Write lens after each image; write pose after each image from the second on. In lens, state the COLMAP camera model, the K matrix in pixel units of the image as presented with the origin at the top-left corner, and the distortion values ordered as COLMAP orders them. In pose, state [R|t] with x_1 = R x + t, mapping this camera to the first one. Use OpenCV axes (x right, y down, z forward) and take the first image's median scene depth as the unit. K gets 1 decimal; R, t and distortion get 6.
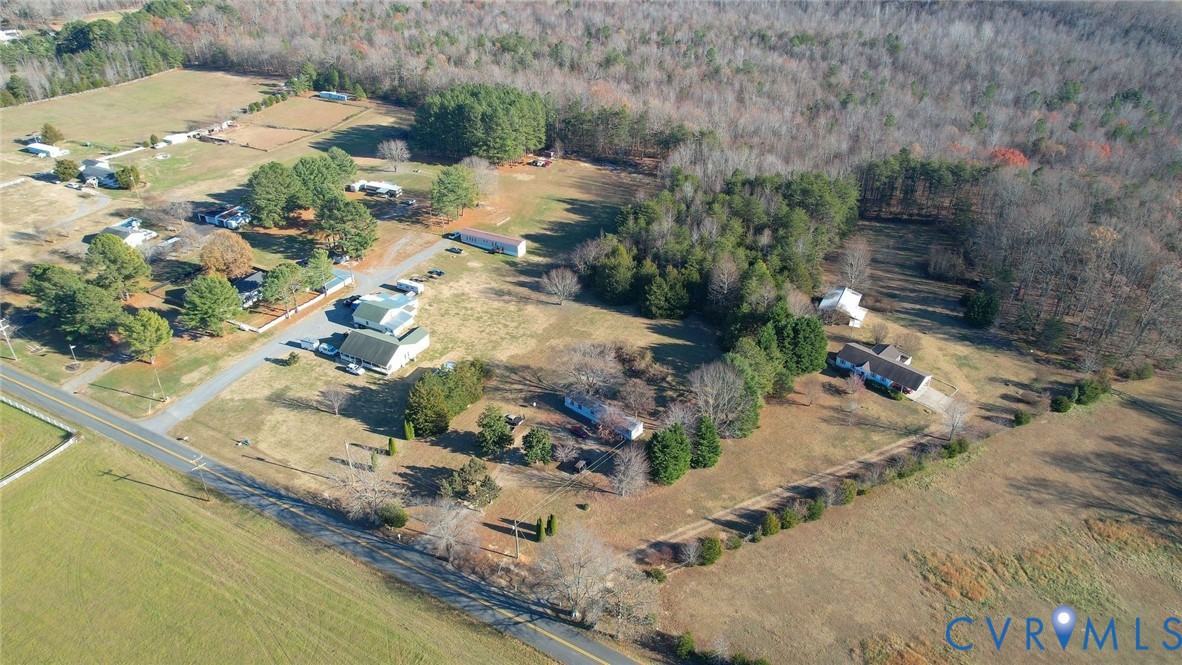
lens RADIAL K [[793.1, 0, 571.2], [0, 793.1, 331.1], [0, 0, 1]] dist [-0.073378, 0.060904]
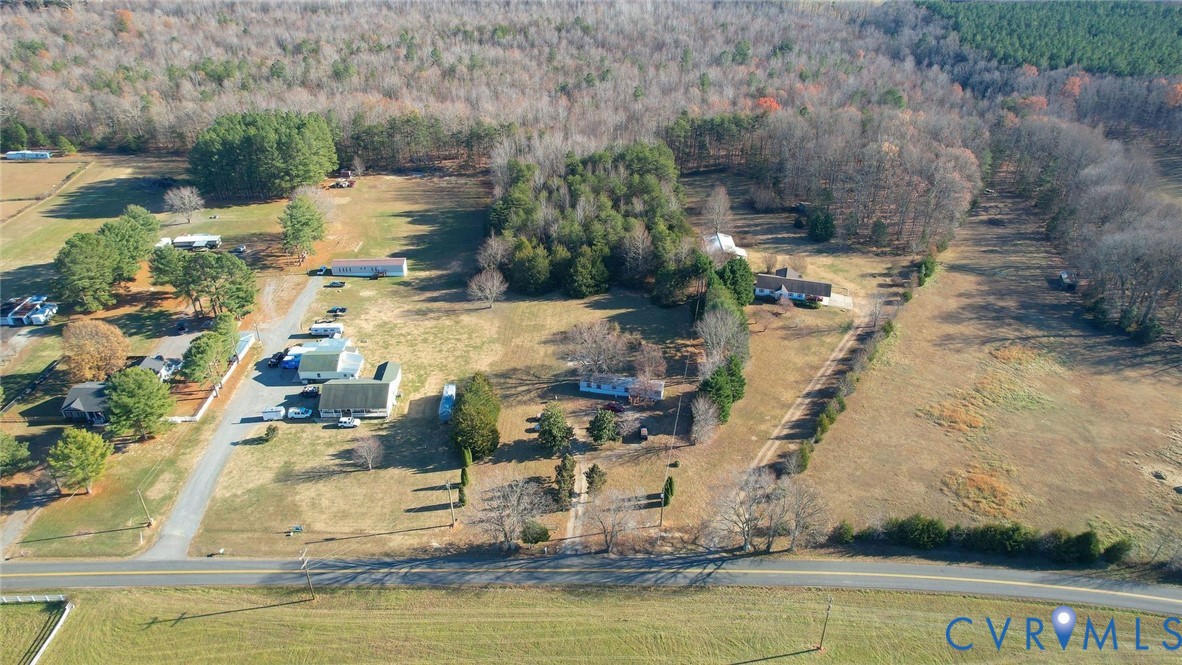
lens RADIAL K [[793.1, 0, 571.2], [0, 793.1, 331.1], [0, 0, 1]] dist [-0.073378, 0.060904]
pose [[0.874871, -0.252927, 0.413071, -0.401647], [0.253794, 0.965760, 0.053816, -0.037975], [-0.412539, 0.057753, 0.909107, 0.052846]]
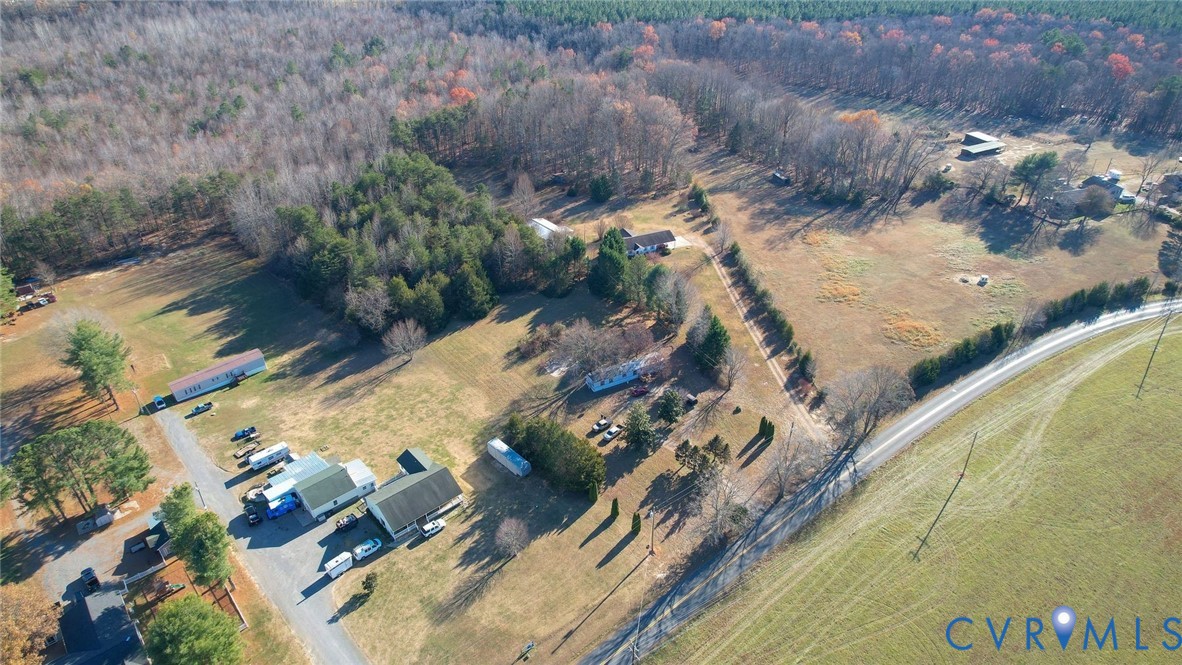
lens RADIAL K [[793.1, 0, 571.2], [0, 793.1, 331.1], [0, 0, 1]] dist [-0.073378, 0.060904]
pose [[0.347179, -0.496375, 0.795662, -0.752797], [0.491687, 0.818818, 0.296278, -0.274740], [-0.798568, 0.288355, 0.528338, 0.427484]]
